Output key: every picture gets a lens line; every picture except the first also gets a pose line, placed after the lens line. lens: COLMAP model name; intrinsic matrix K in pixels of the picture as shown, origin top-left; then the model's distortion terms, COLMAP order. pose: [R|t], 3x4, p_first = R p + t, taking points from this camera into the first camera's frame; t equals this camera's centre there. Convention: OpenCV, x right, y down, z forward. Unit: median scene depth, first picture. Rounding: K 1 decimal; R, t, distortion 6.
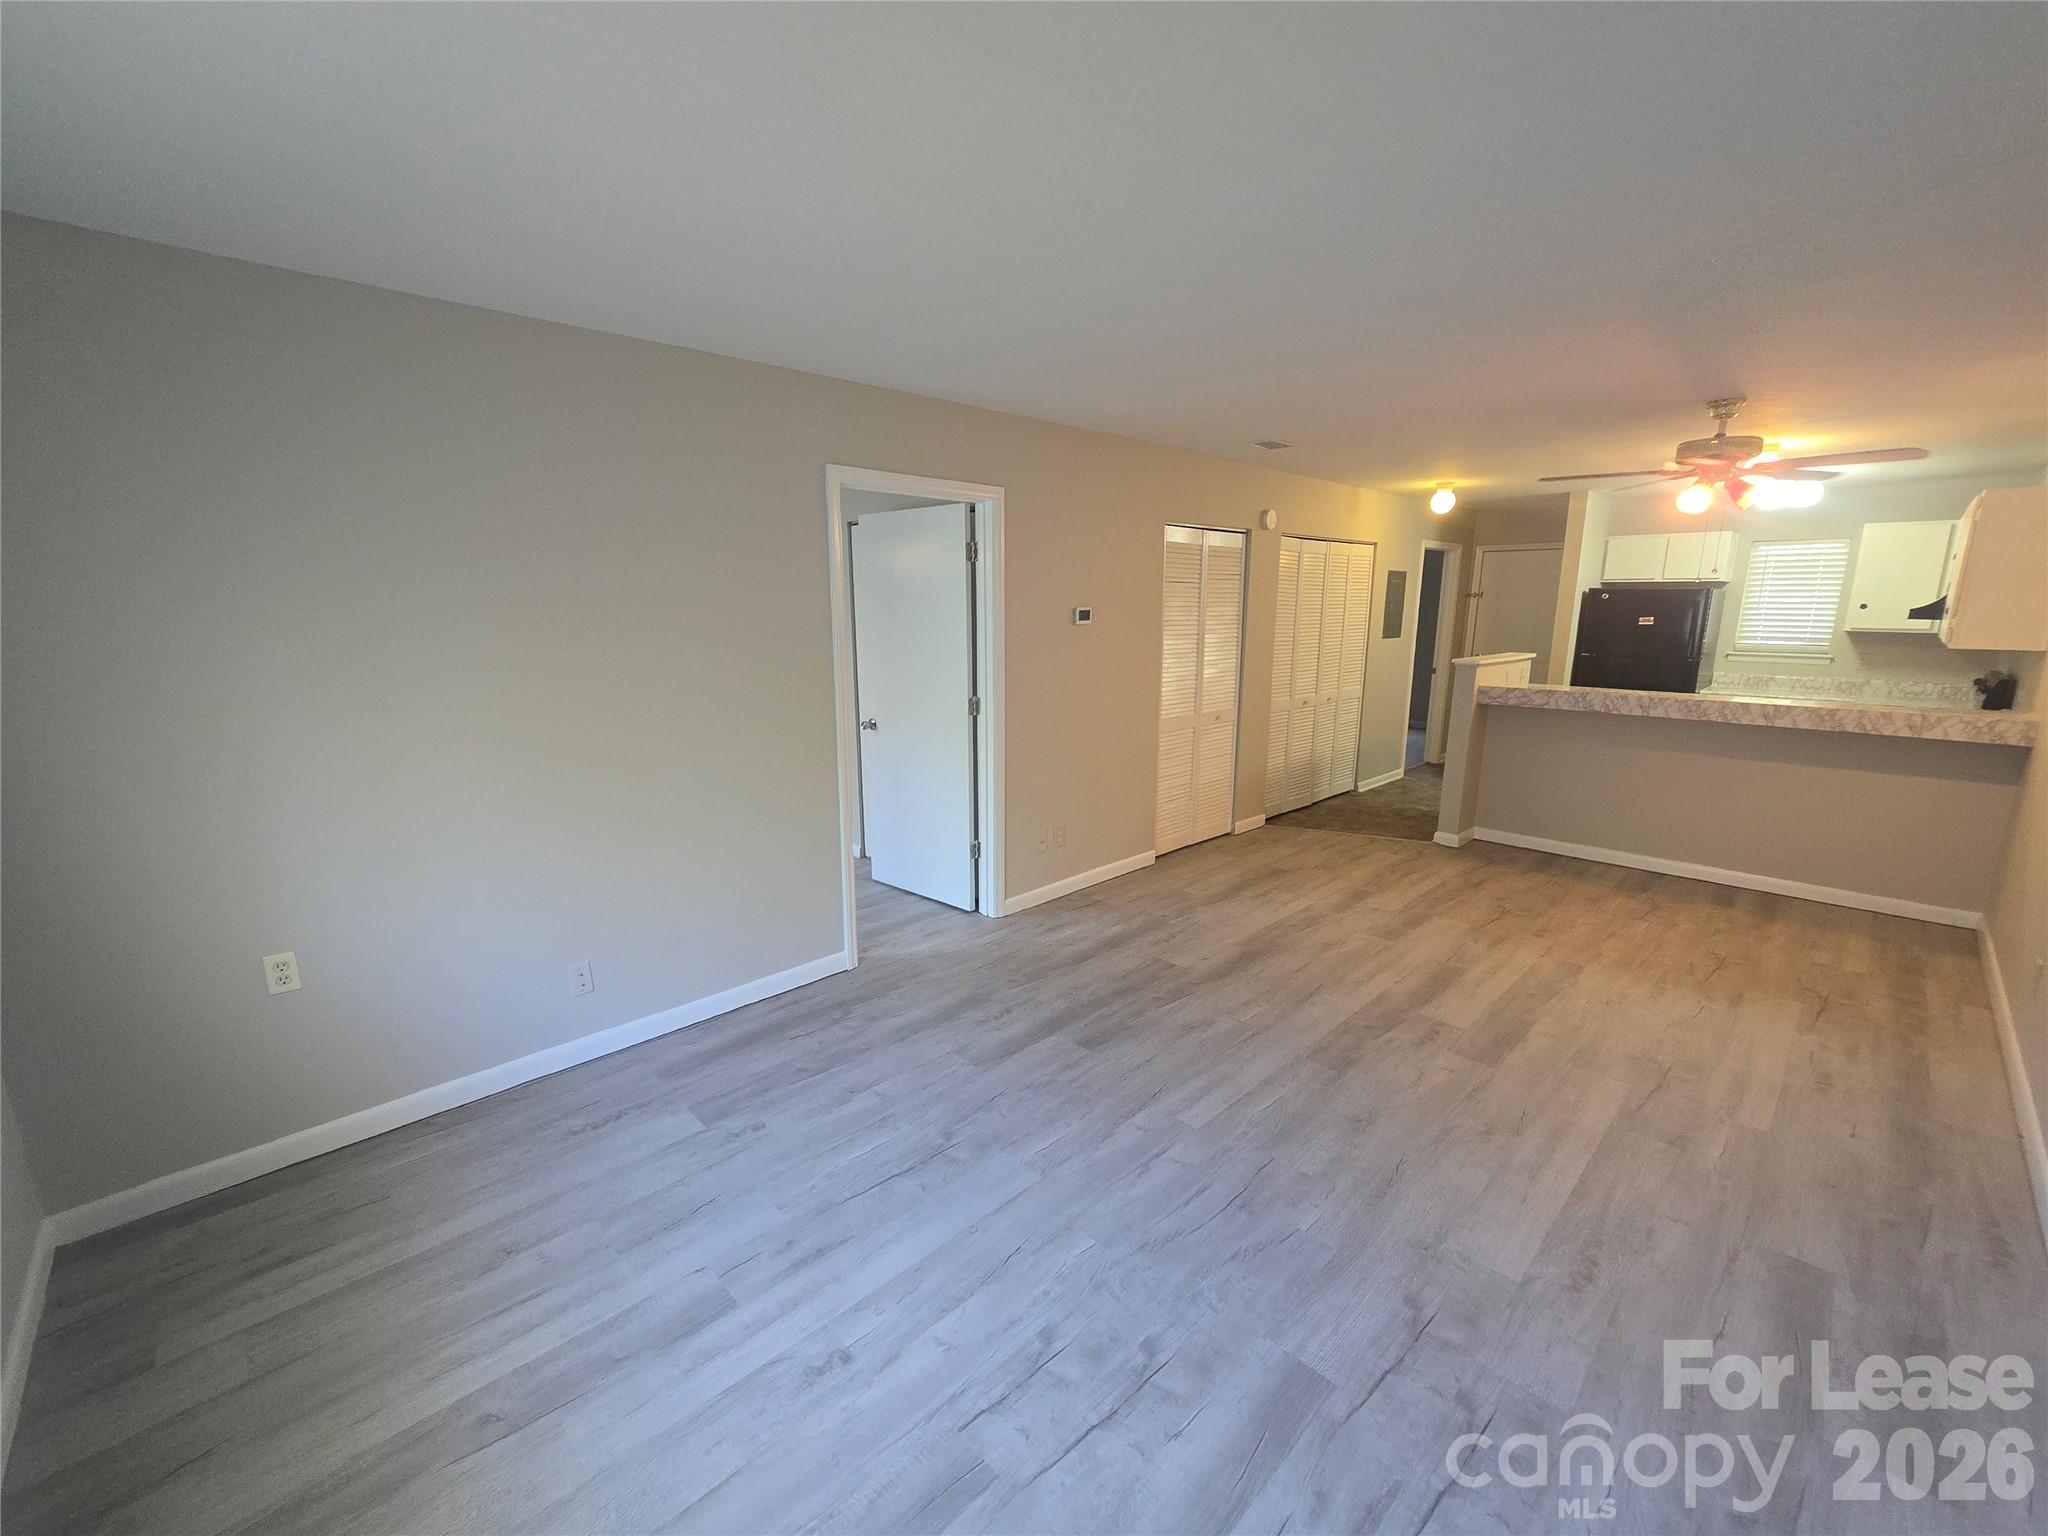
lens RADIAL K [[847.6, 0, 1022.4], [0, 847.6, 778.2], [0, 0, 1]] dist [-0.001199, -0.000388]
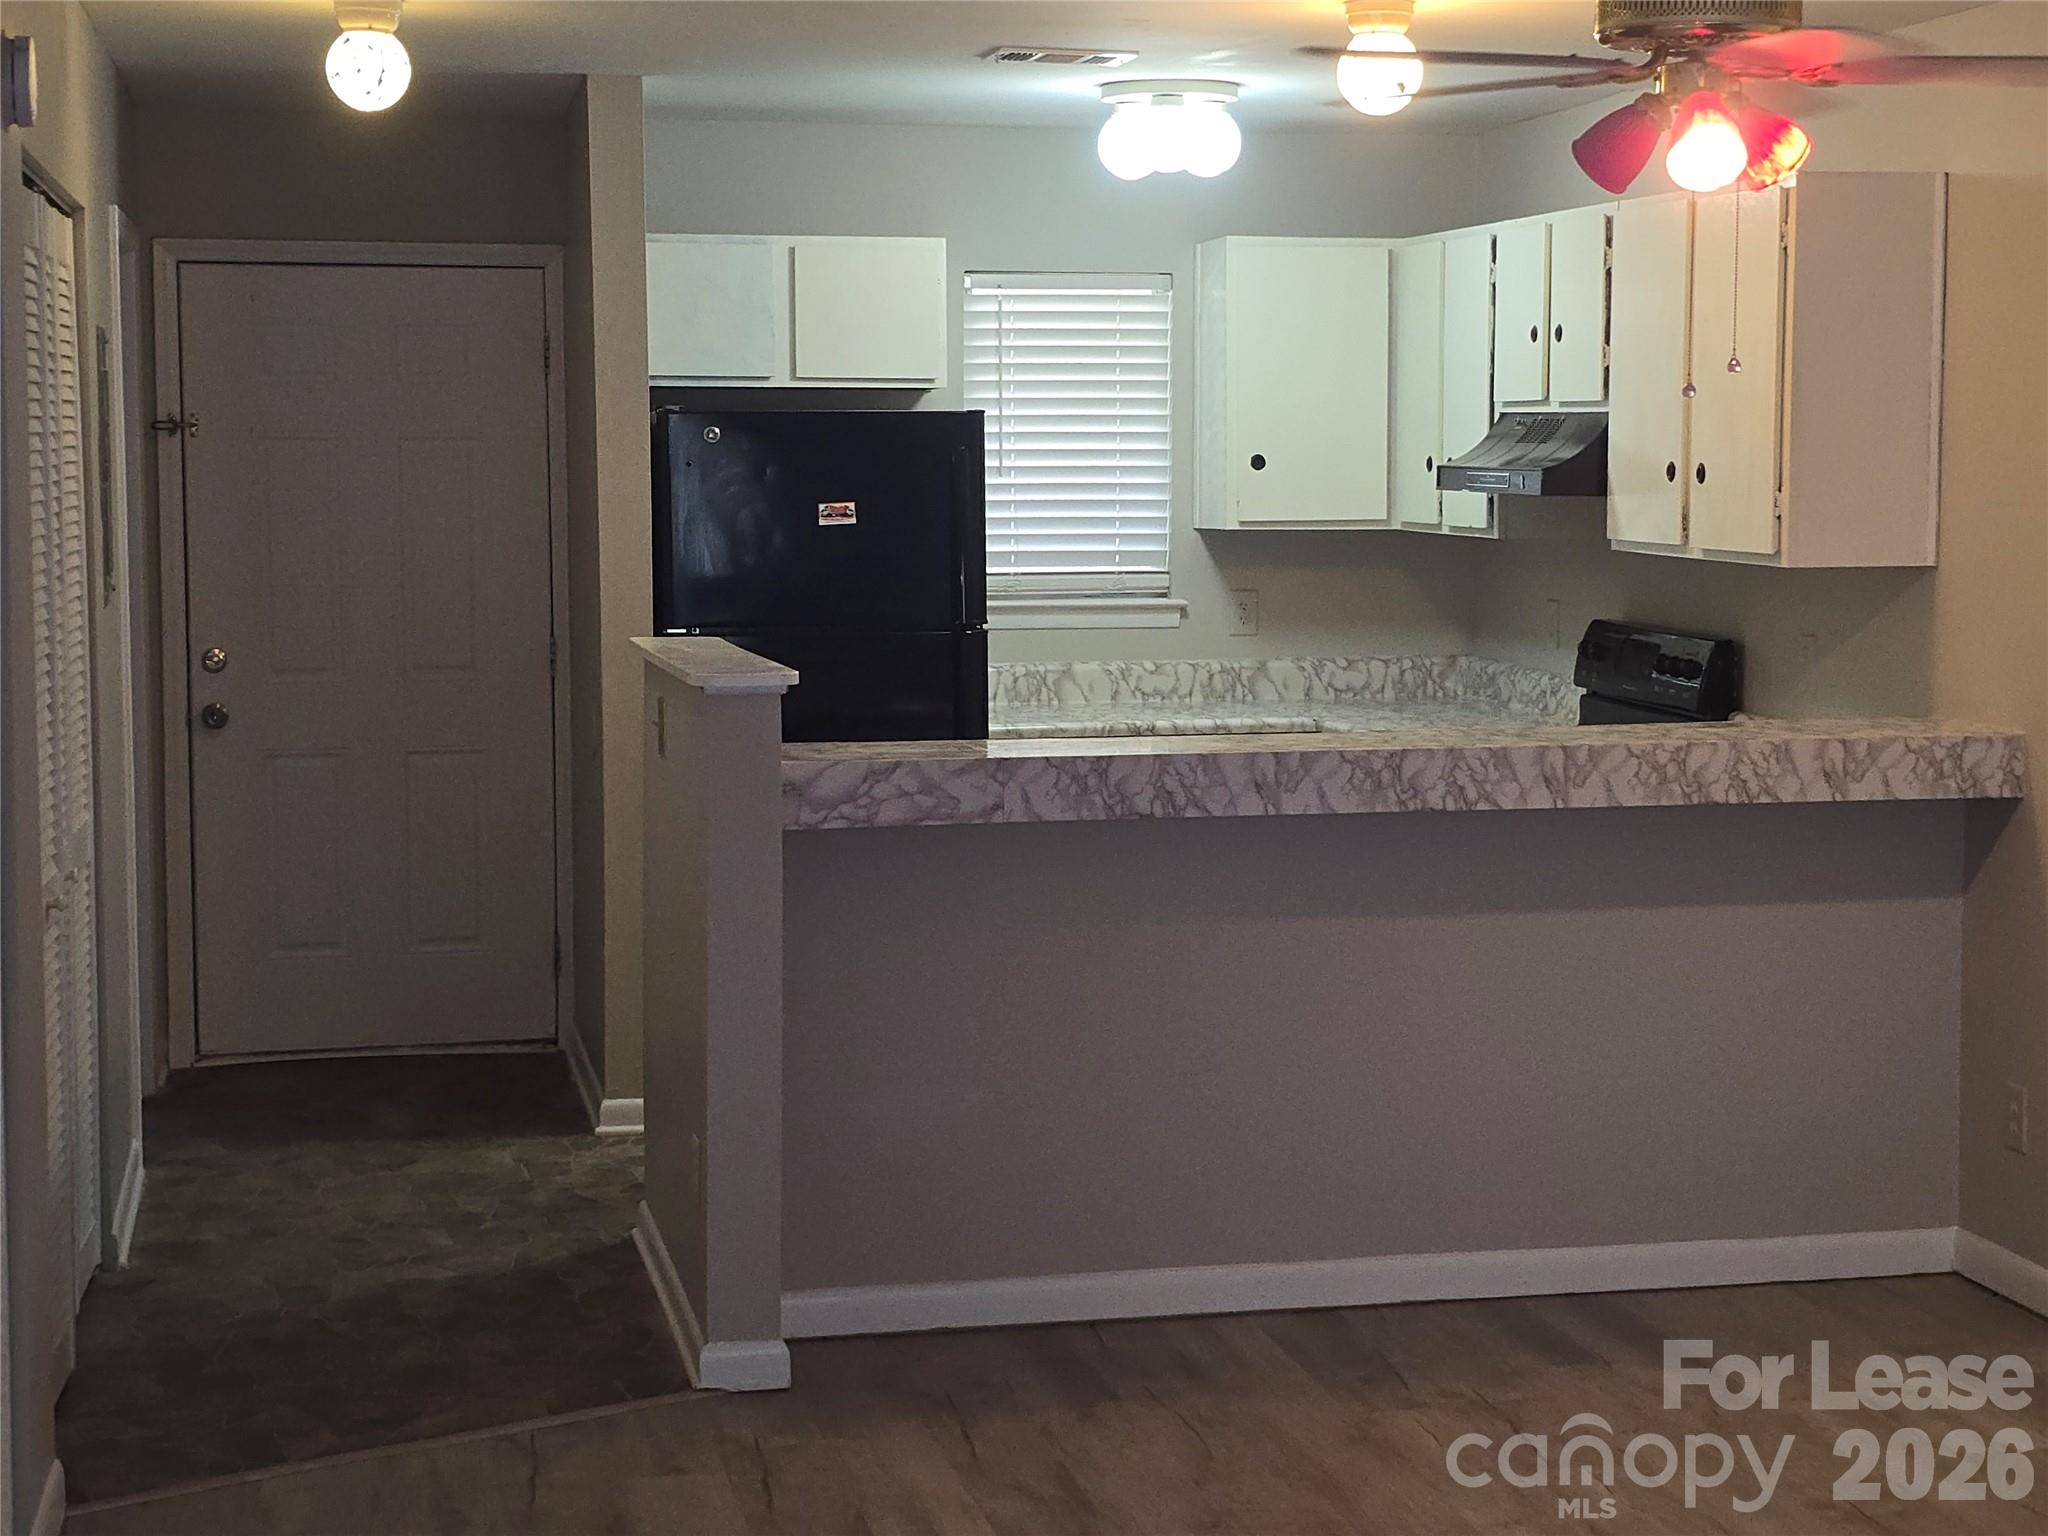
lens RADIAL K [[3405.1, 0, 1057.2], [0, 3405.1, 723.0], [0, 0, 1]] dist [0.261010, -1.094110]
pose [[0.532535, -0.072291, 0.843315, -0.418451], [0.176033, 0.984019, -0.026809, -0.100192], [-0.827900, 0.162728, 0.536750, 0.443031]]
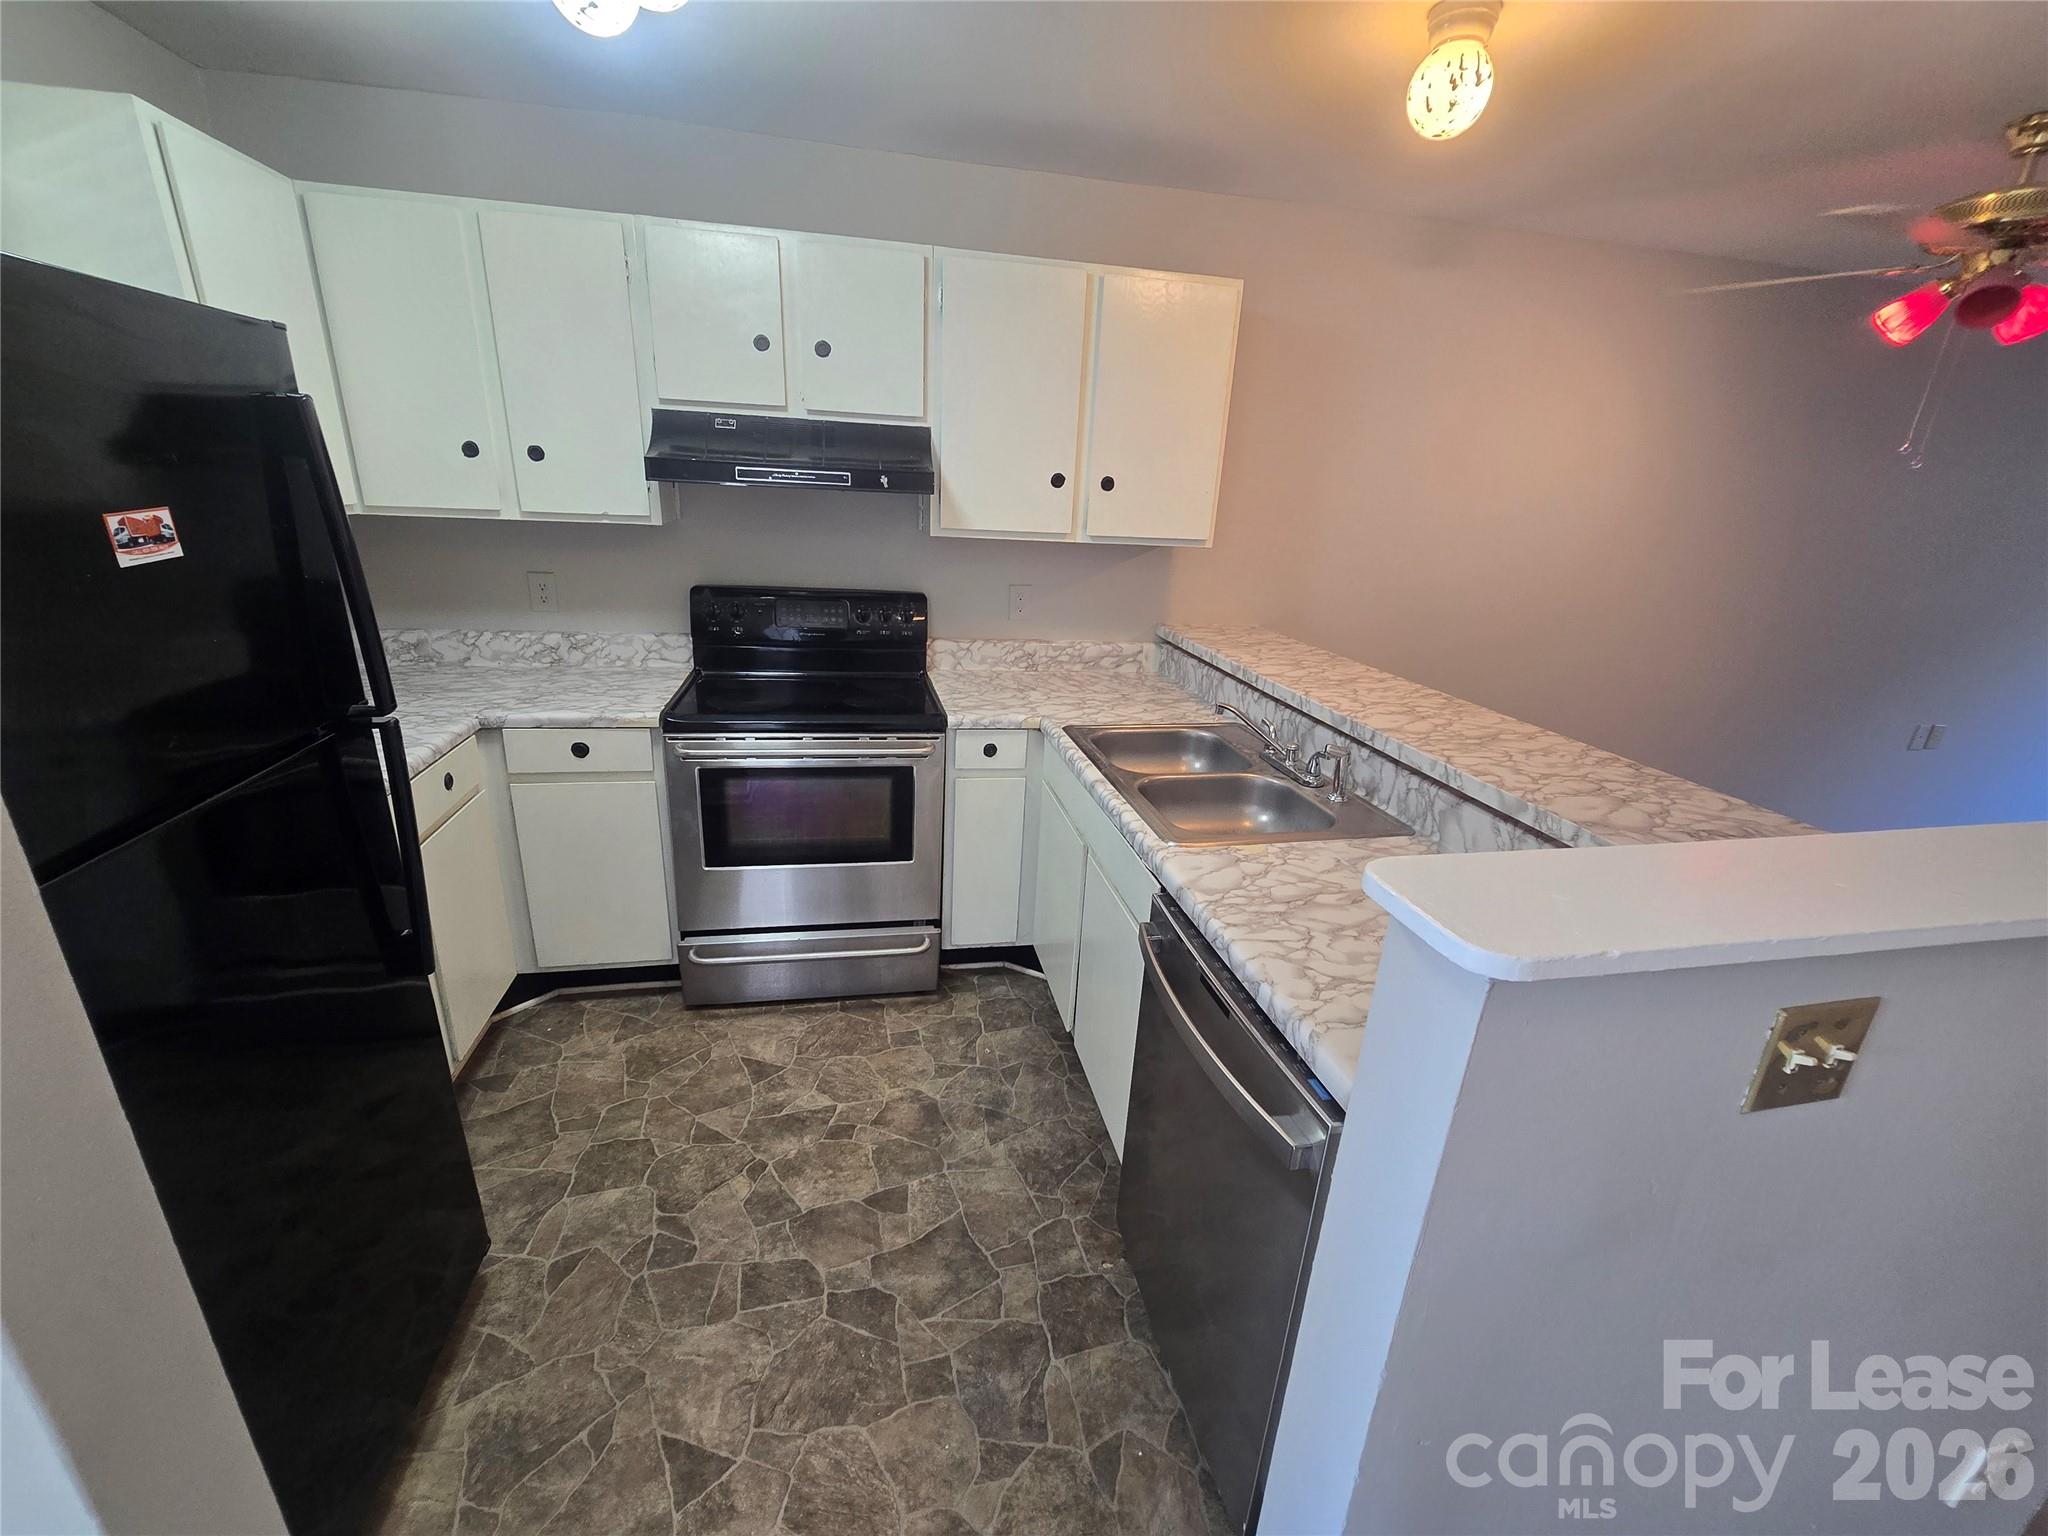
lens RADIAL K [[847.6, 0, 1022.4], [0, 847.6, 778.2], [0, 0, 1]] dist [-0.001199, -0.000388]
pose [[-0.837497, -0.216006, 0.501936, 0.853706], [0.067878, 0.870316, 0.487794, -0.325091], [-0.542209, 0.442597, -0.714225, 1.618943]]
